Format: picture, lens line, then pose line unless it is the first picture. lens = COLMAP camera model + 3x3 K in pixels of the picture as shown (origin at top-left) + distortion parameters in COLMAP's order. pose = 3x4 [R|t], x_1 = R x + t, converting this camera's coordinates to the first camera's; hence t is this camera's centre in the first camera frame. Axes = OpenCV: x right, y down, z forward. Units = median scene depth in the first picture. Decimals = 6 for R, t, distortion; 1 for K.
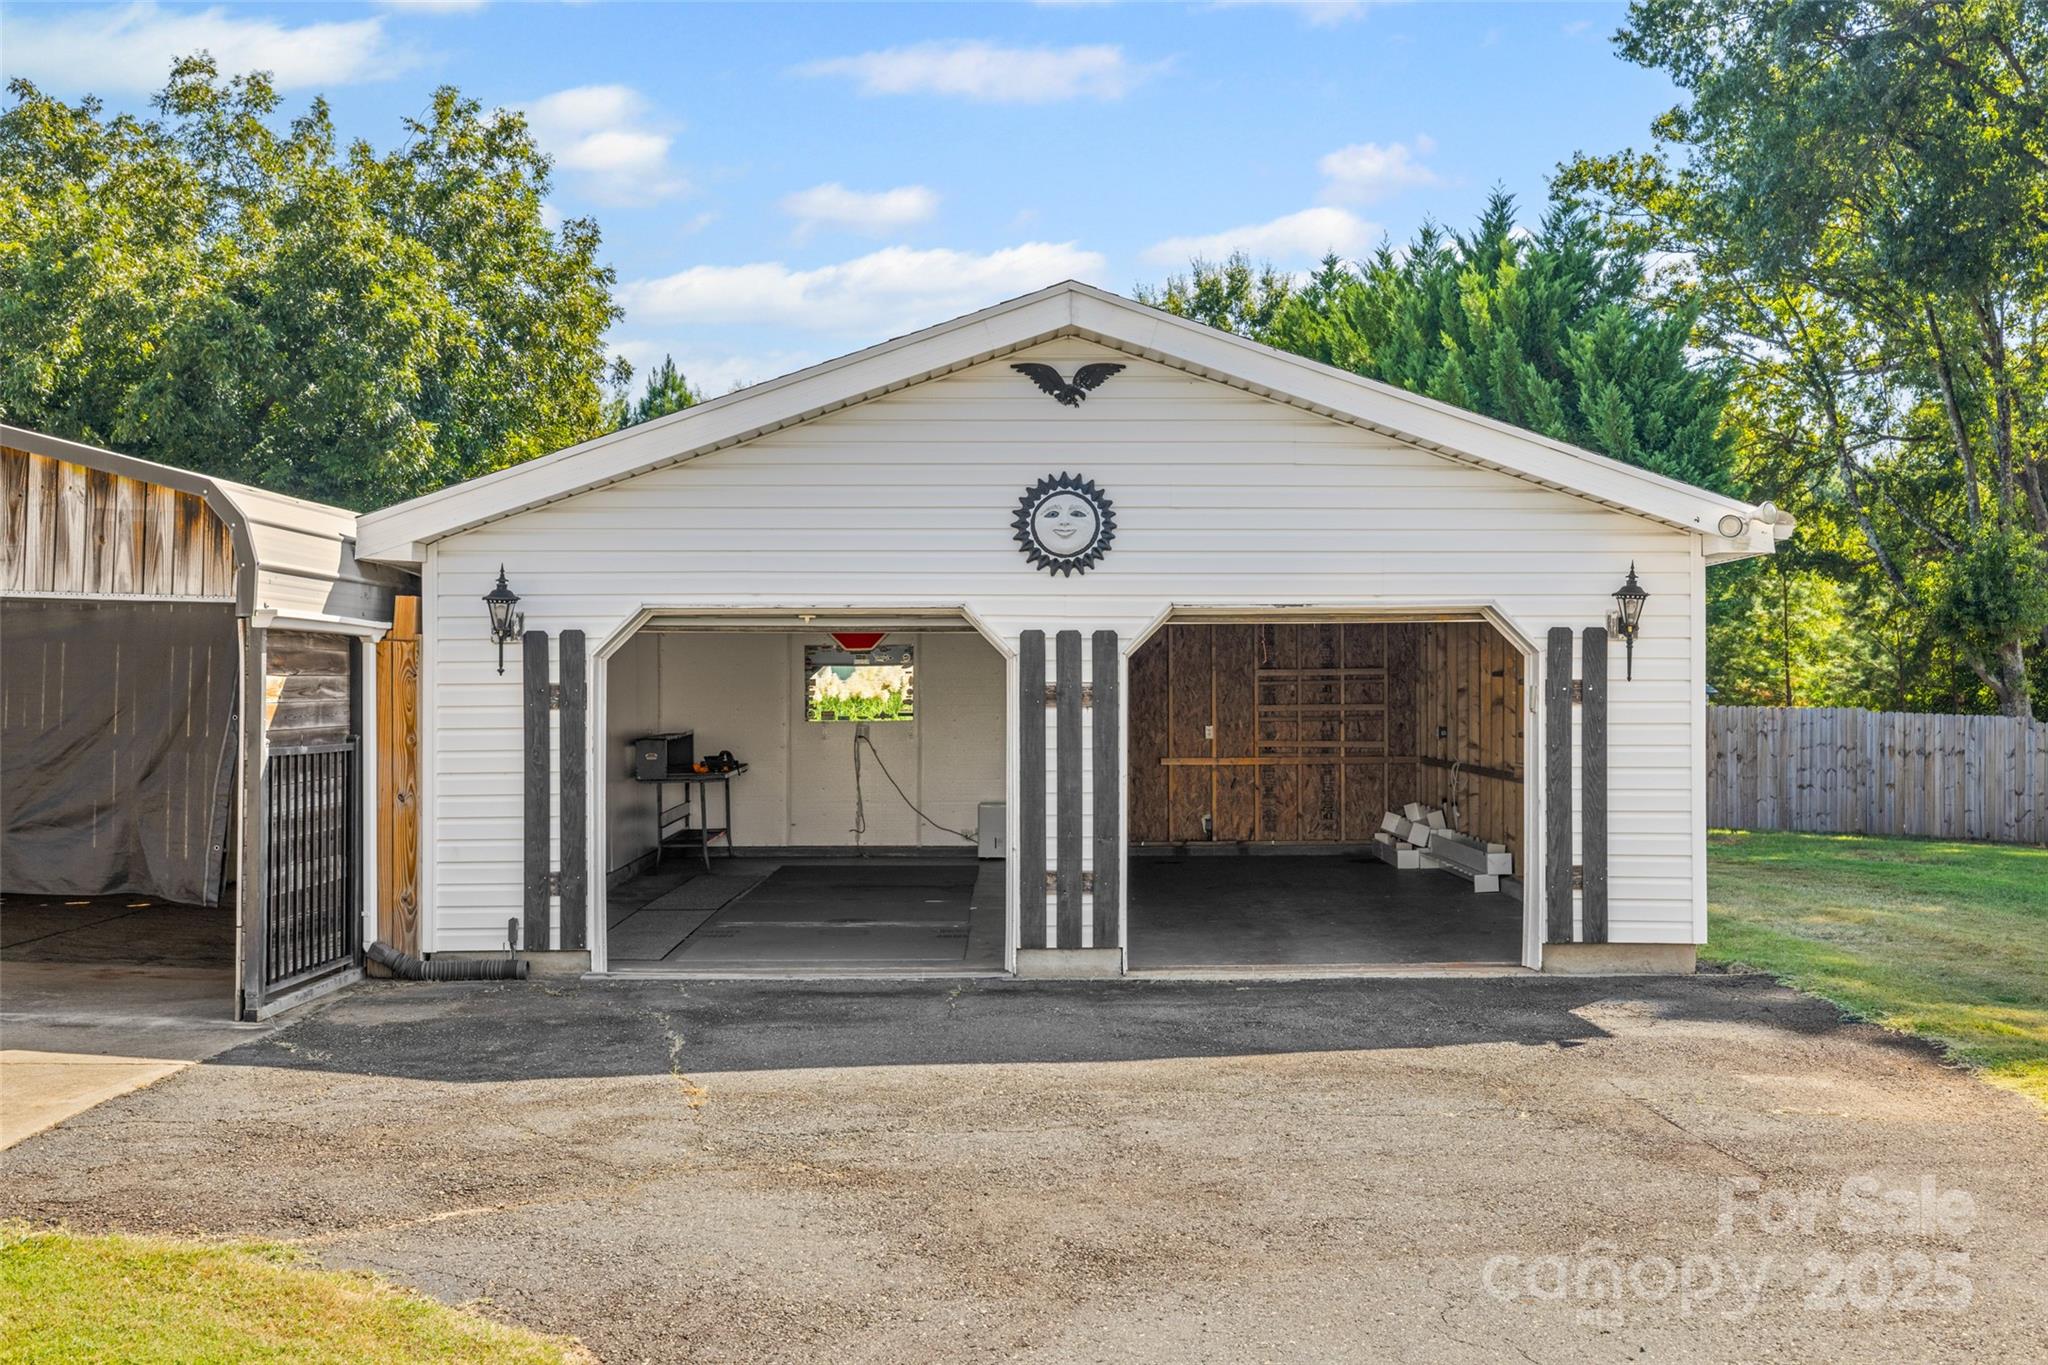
lens RADIAL K [[1962.5, 0, 1021.4], [0, 1962.5, 647.1], [0, 0, 1]] dist [-0.003243, -0.000525]
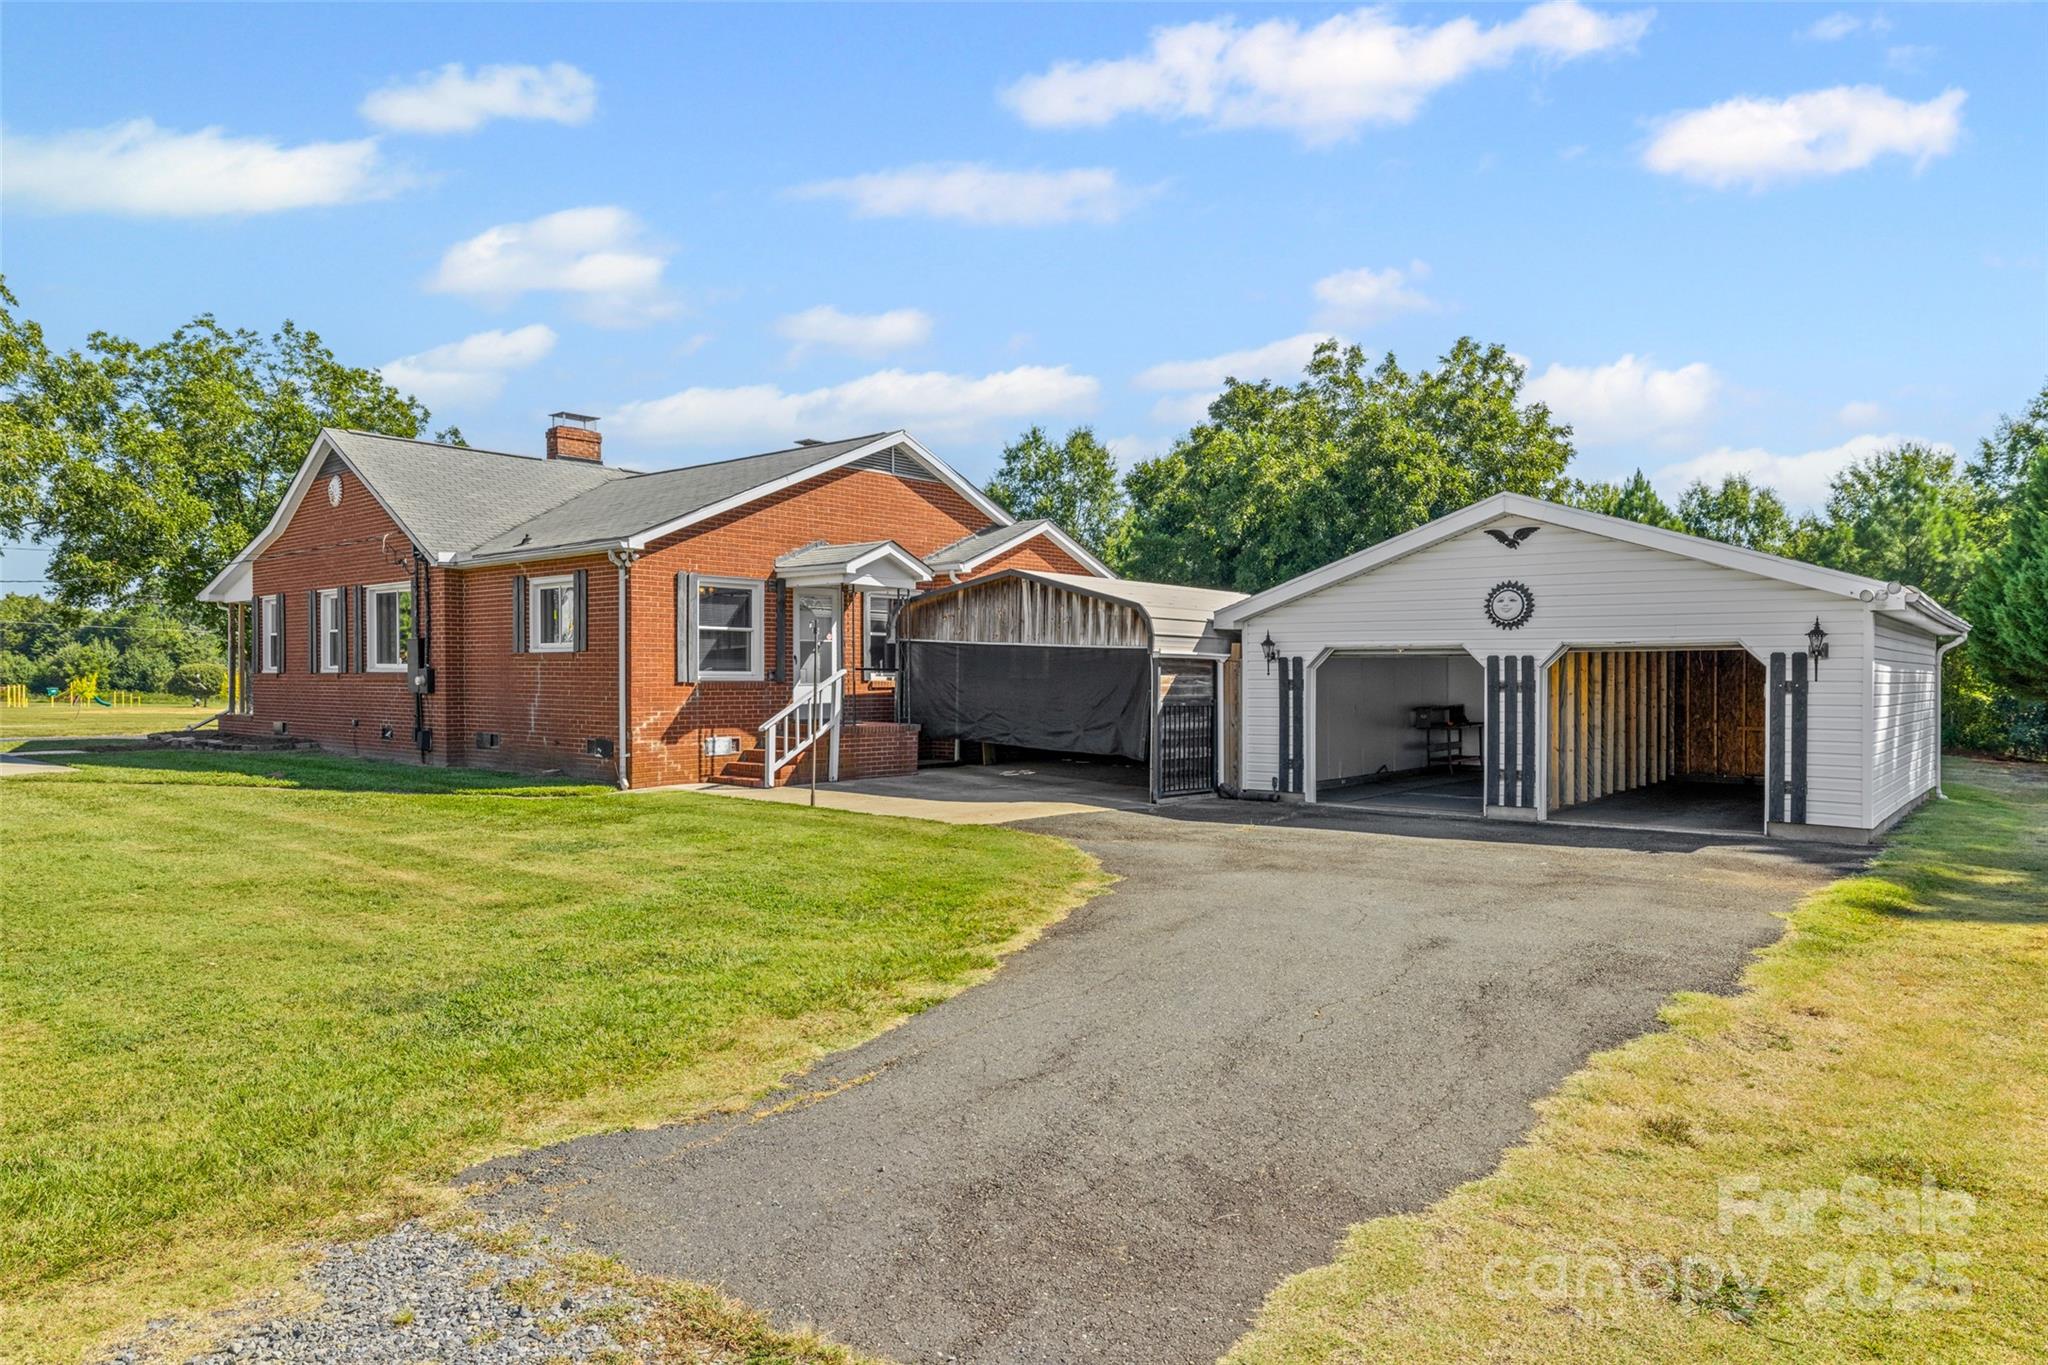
lens RADIAL K [[1261.0, 0, 1024.0], [0, 1261.0, 682.5], [0, 0, 1]] dist [-0.002541, -0.000487]
pose [[0.763041, 0.007705, -0.646304, 0.500149], [0.004486, 0.999842, 0.017216, -0.005386], [0.646334, -0.016036, 0.762886, -0.370269]]
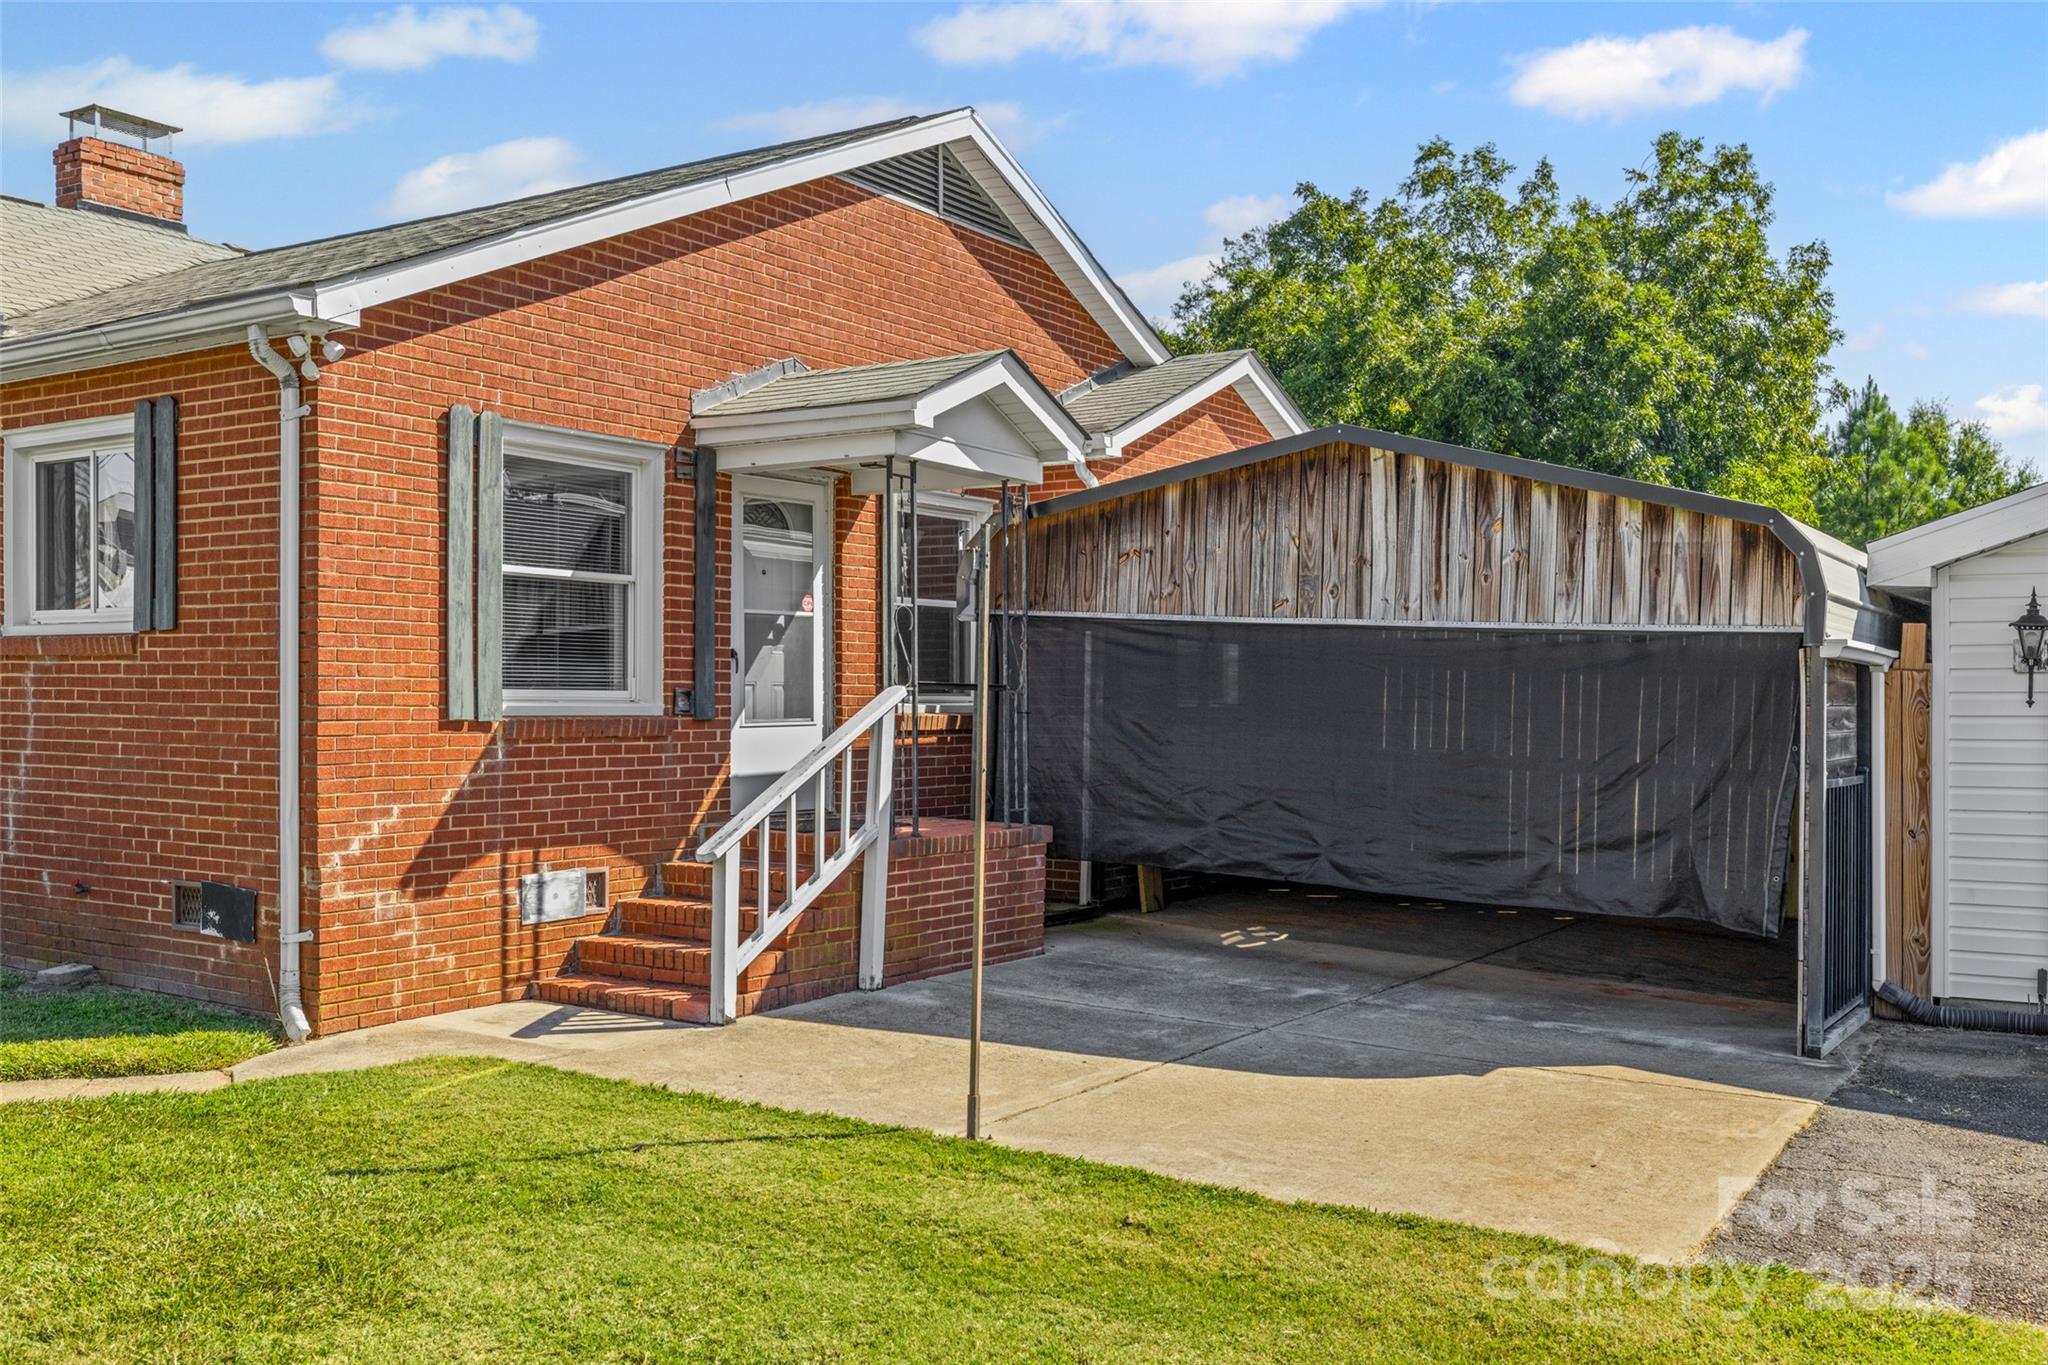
lens RADIAL K [[1822.2, 0, 1020.0], [0, 1822.2, 695.0], [0, 0, 1]] dist [0.002015, 0.012345]
pose [[0.837140, 0.007313, -0.546940, -0.192060], [-0.000583, 0.999922, 0.012478, -0.001990], [0.546988, -0.010127, 0.837079, 0.014900]]
